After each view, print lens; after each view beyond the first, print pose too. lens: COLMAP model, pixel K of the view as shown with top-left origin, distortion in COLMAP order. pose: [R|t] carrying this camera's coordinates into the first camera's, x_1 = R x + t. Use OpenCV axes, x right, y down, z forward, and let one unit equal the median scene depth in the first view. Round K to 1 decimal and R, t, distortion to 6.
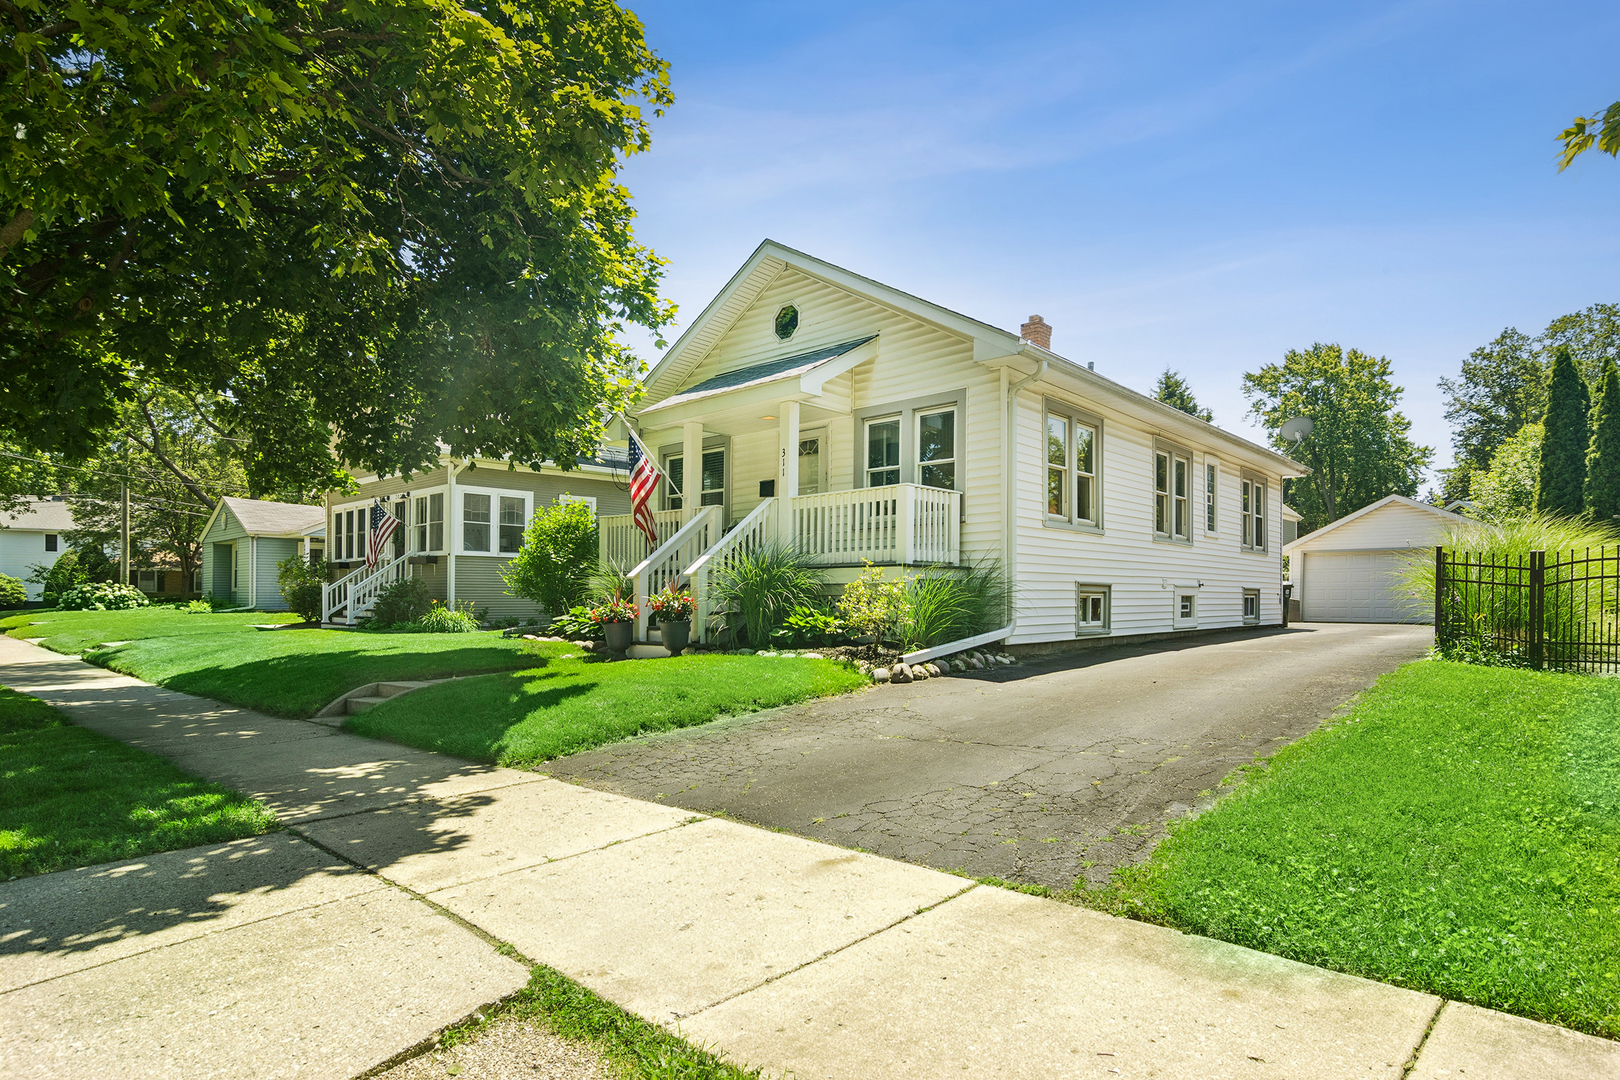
lens RADIAL K [[878.7, 0, 806.8], [0, 878.7, 544.6], [0, 0, 1]] dist [-0.000467, 0.000928]
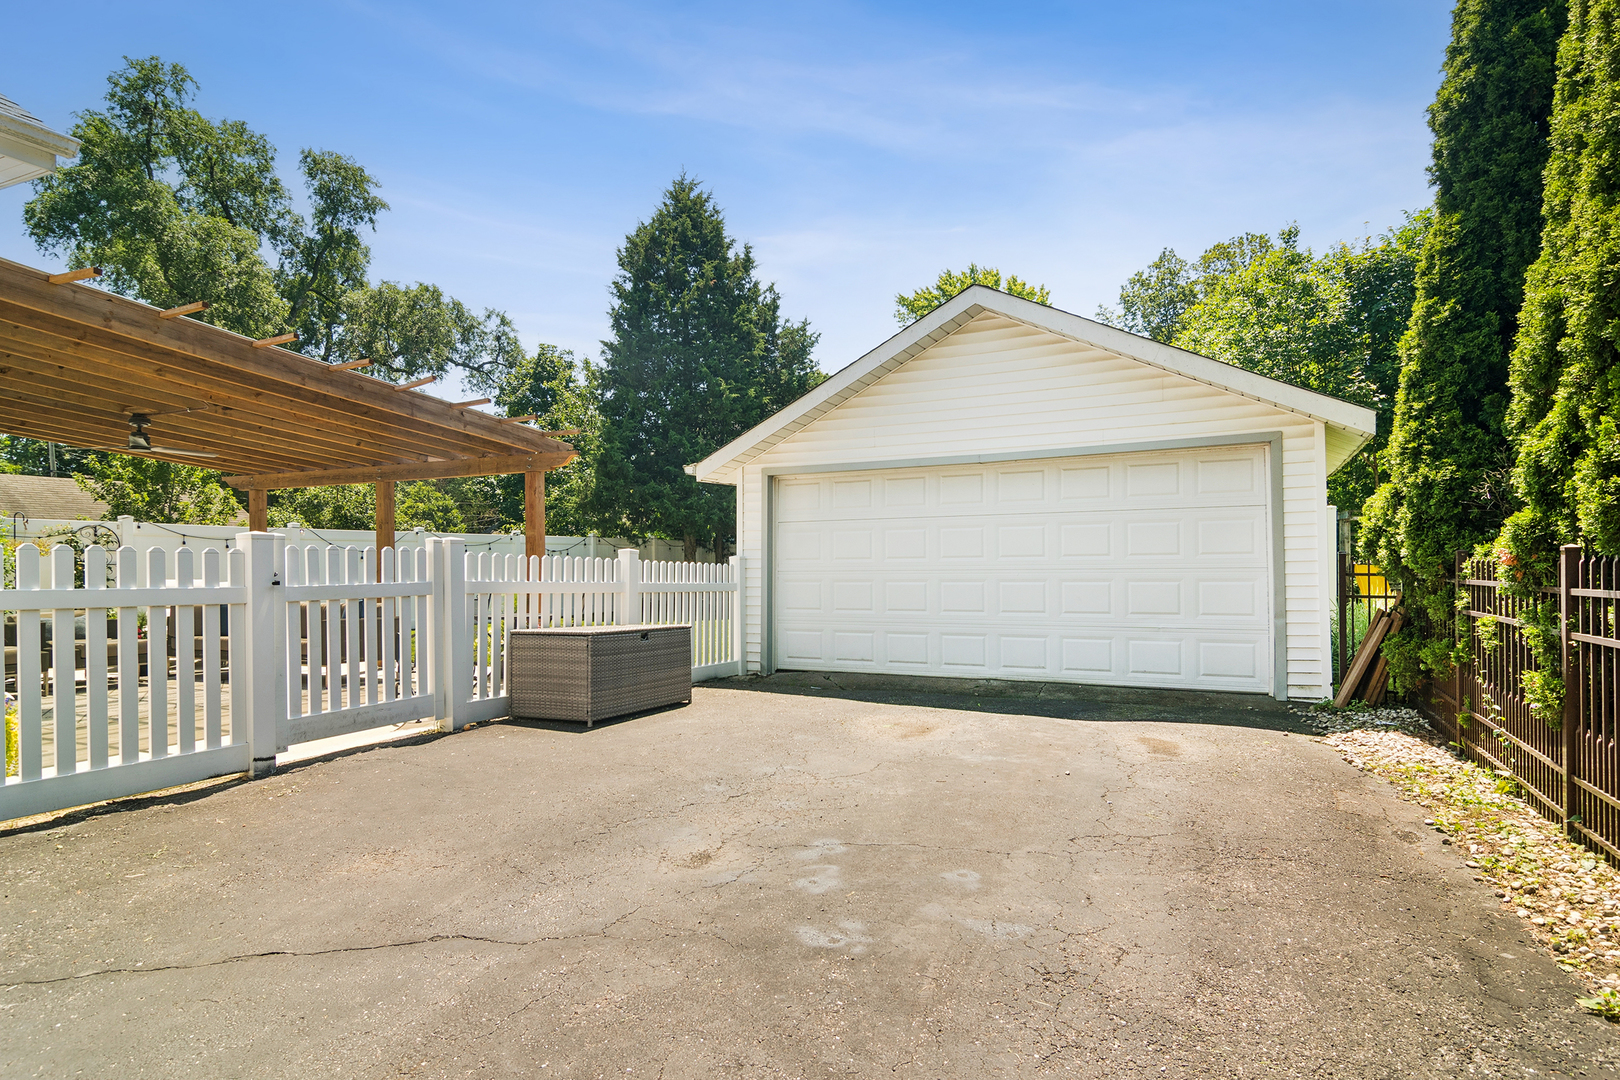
lens RADIAL K [[878.7, 0, 806.8], [0, 878.7, 544.6], [0, 0, 1]] dist [-0.000467, 0.000928]
pose [[0.953314, -0.012874, 0.301705, 0.193392], [0.001199, 0.999244, 0.038849, 0.008534], [-0.301977, -0.036674, 0.952609, 0.268513]]
